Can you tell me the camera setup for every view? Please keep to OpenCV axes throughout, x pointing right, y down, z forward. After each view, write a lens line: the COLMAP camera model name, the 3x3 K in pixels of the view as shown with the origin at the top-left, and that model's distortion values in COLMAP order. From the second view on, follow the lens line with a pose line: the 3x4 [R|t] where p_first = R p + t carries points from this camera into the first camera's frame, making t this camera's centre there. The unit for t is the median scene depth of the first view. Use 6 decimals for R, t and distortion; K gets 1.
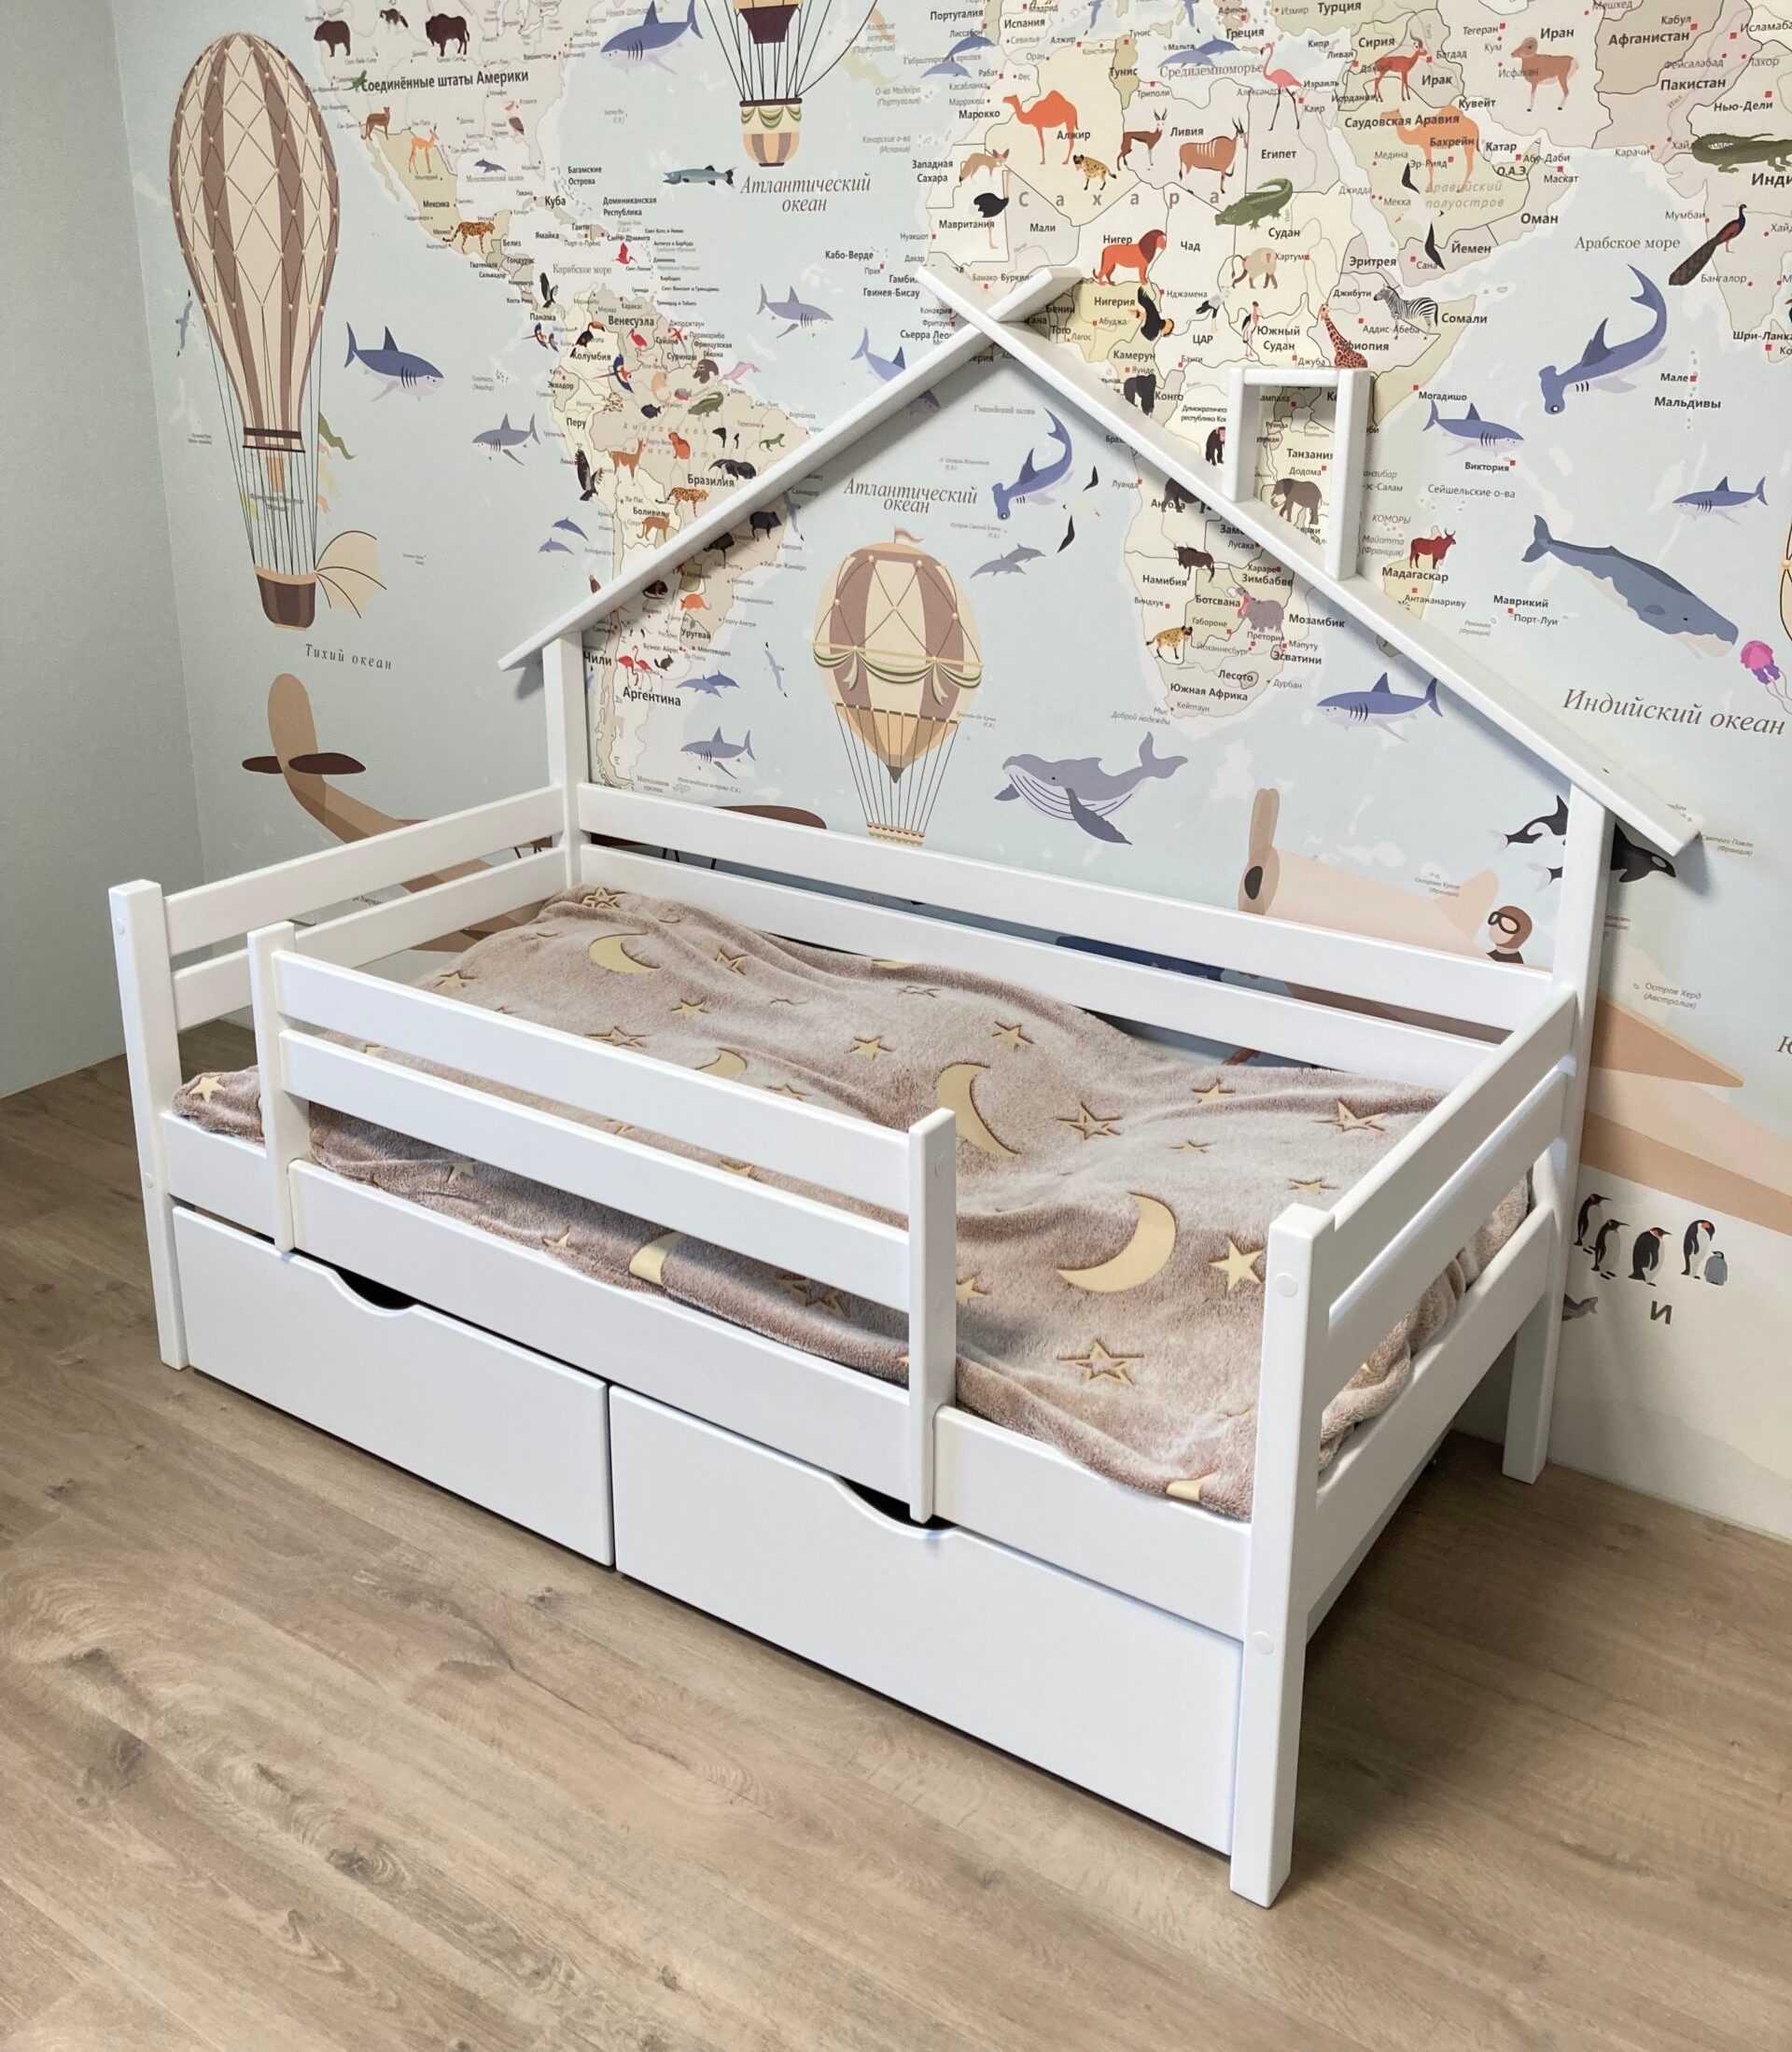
lens RADIAL K [[1950.8, 0, 894.3], [0, 1950.8, 838.2], [0, 0, 1]] dist [0.023307, 0.000000]
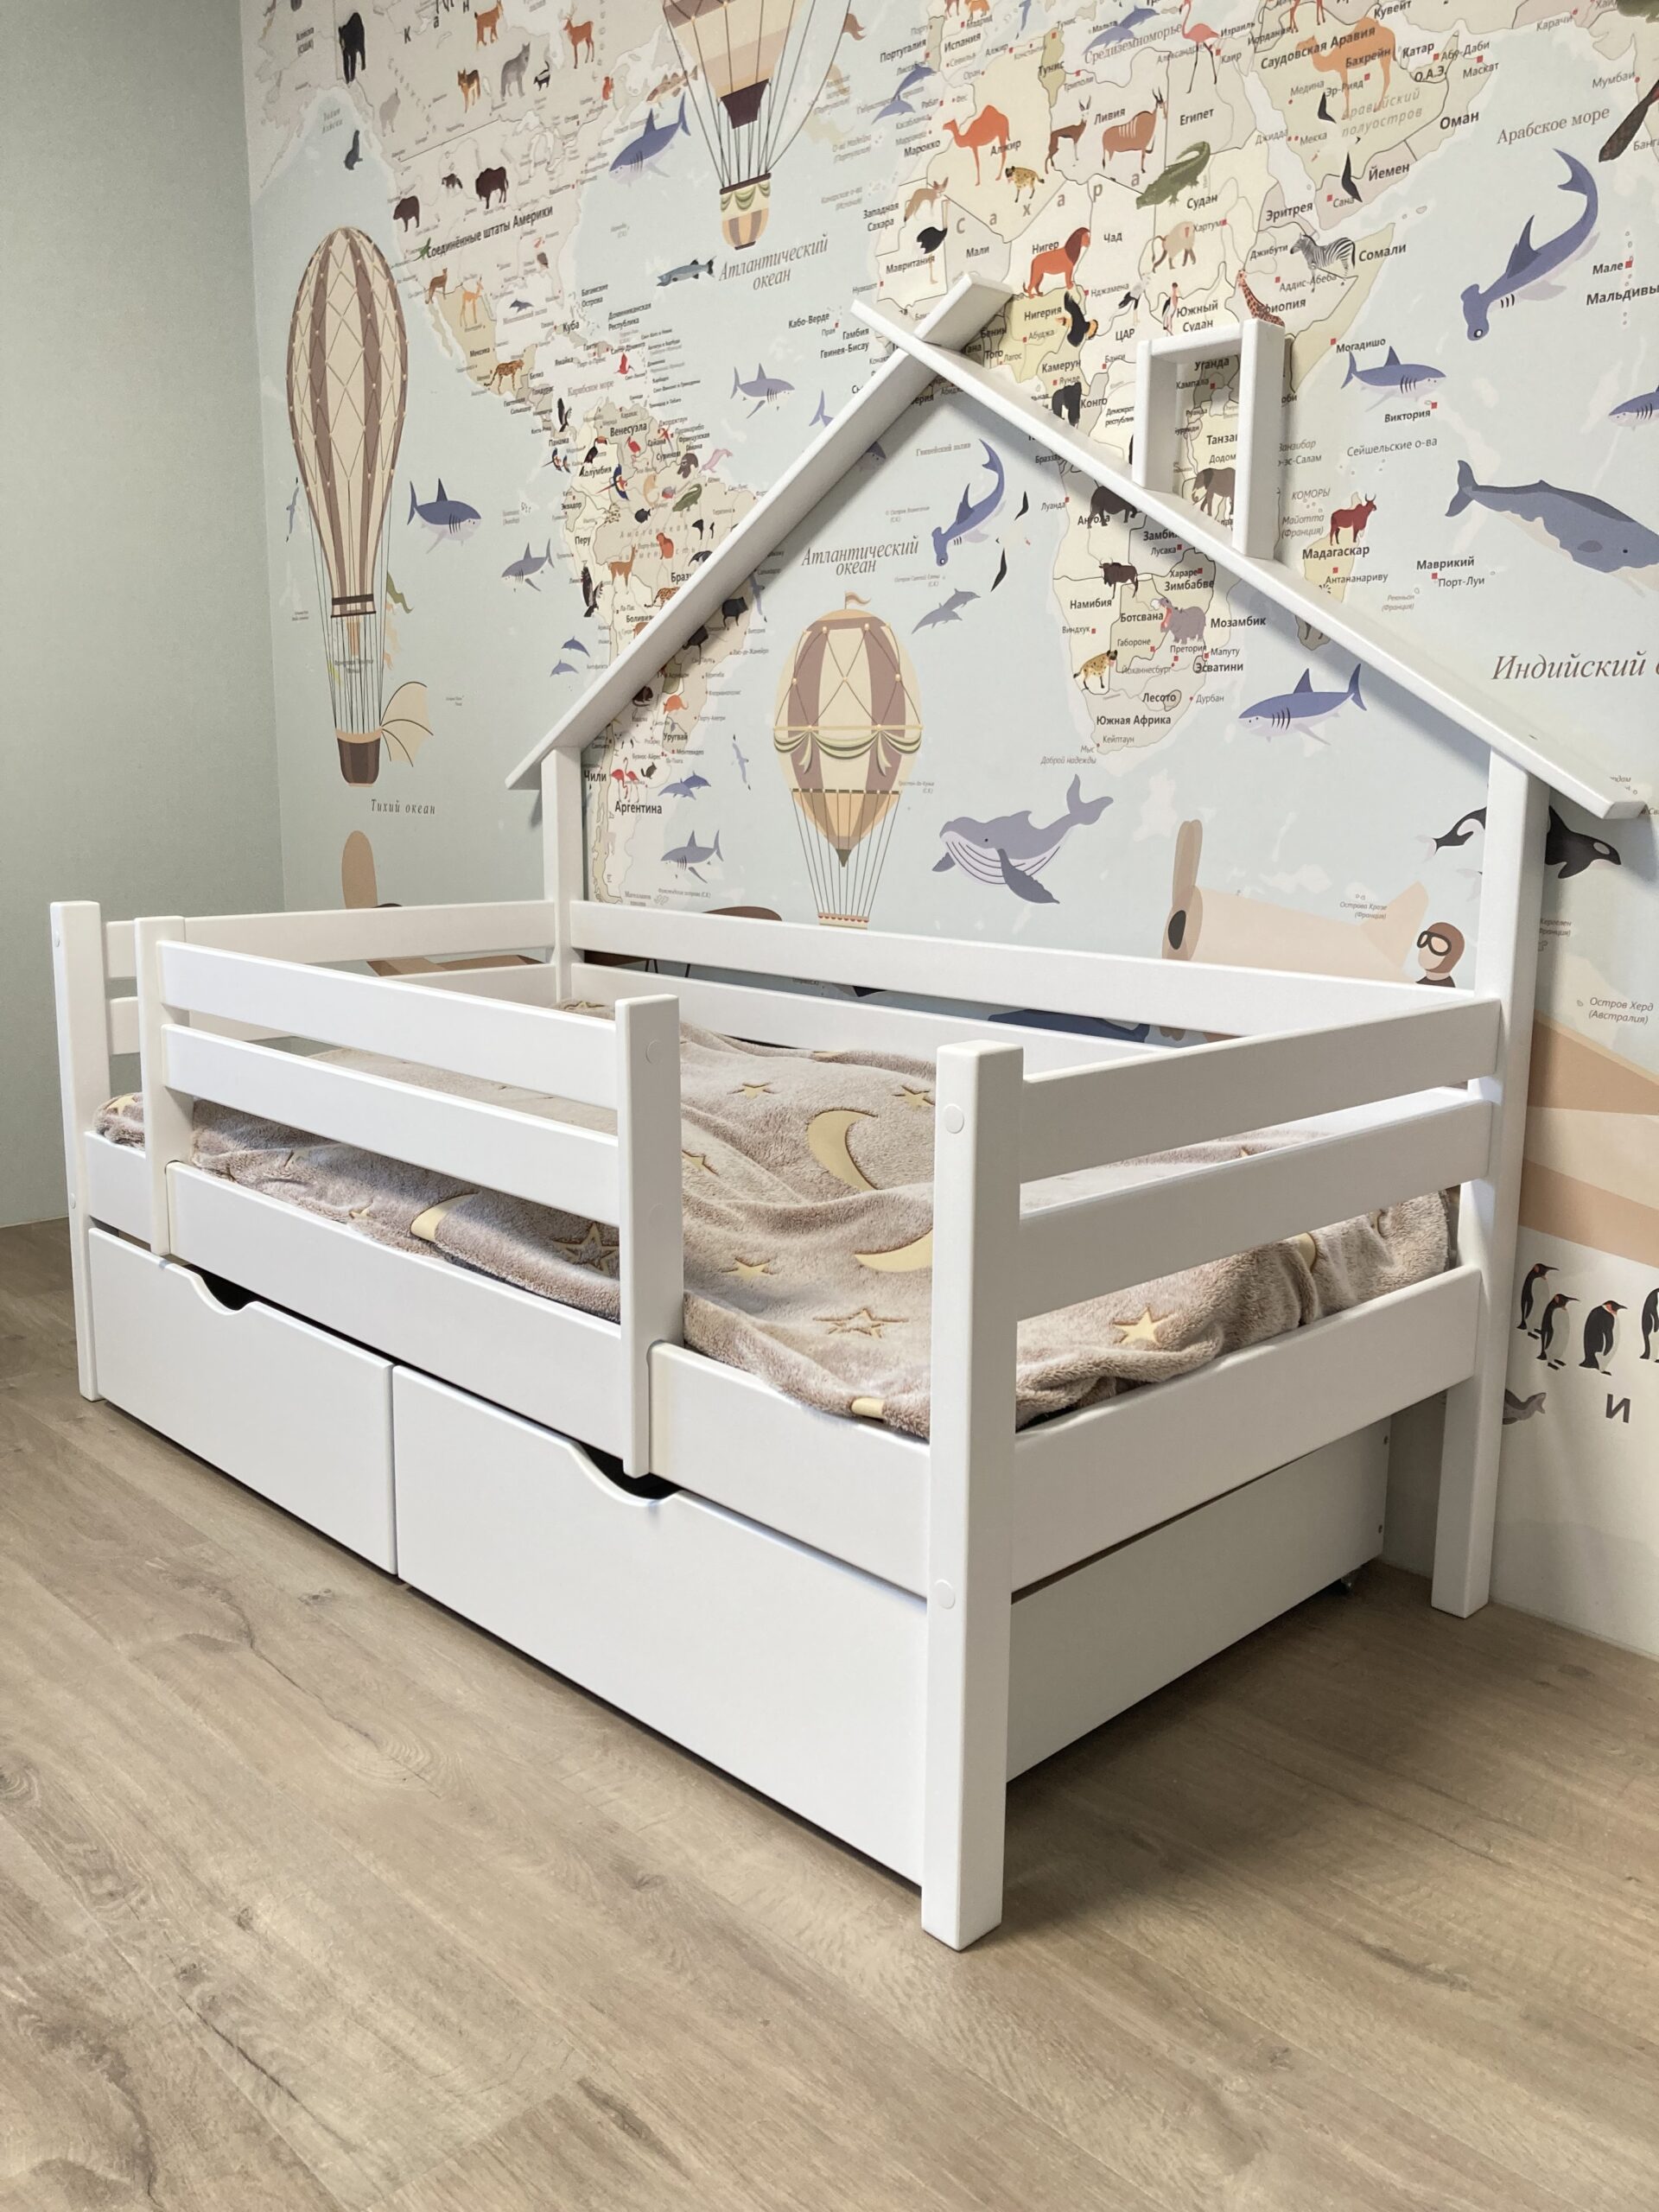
lens RADIAL K [[1809.0, 0, 815.6], [0, 1809.0, 1077.4], [0, 0, 1]] dist [0.037055, -0.027284]
pose [[0.978408, 0.041382, -0.202497, 0.206704], [-0.063823, 0.992361, -0.105578, 0.204889], [0.196581, 0.116223, 0.973575, 0.160366]]
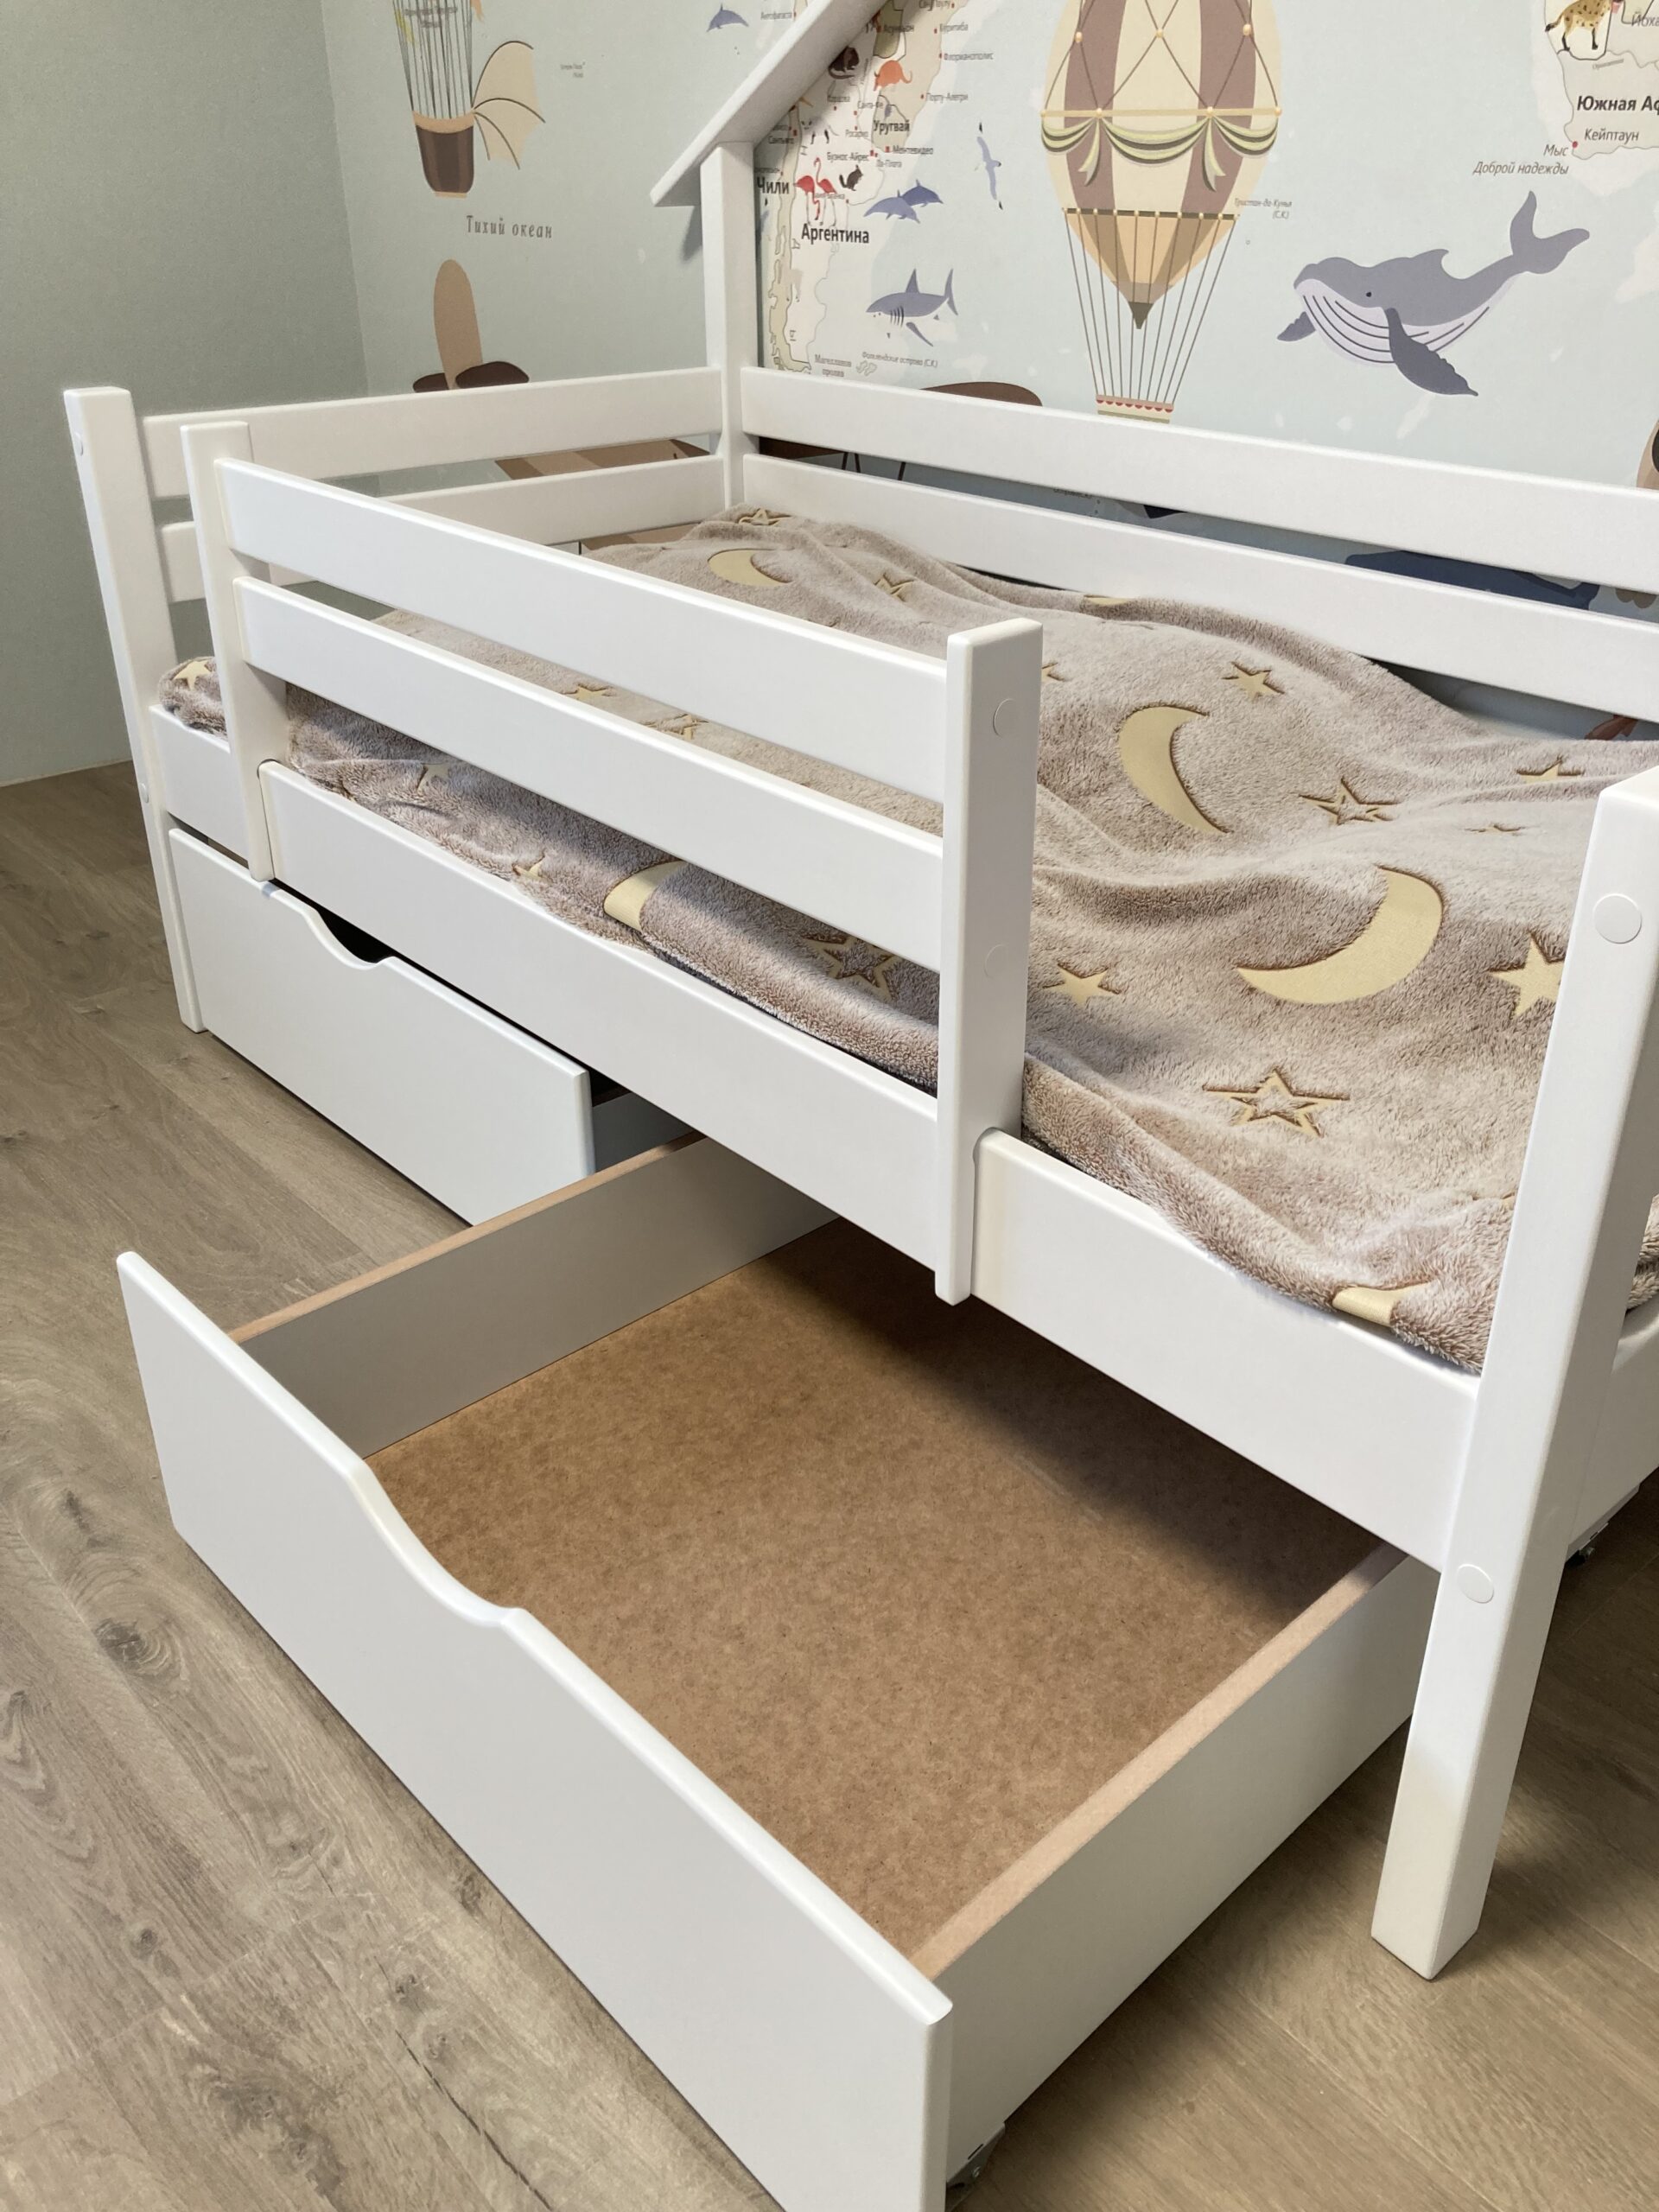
lens RADIAL K [[1809.0, 0, 844.6], [0, 1809.0, 1086.2], [0, 0, 1]] dist [0.037055, -0.027284]
pose [[0.970912, 0.111394, -0.211946, 0.079363], [-0.067296, 0.976461, 0.204925, 0.131485], [0.229785, -0.184701, 0.955555, 0.360996]]
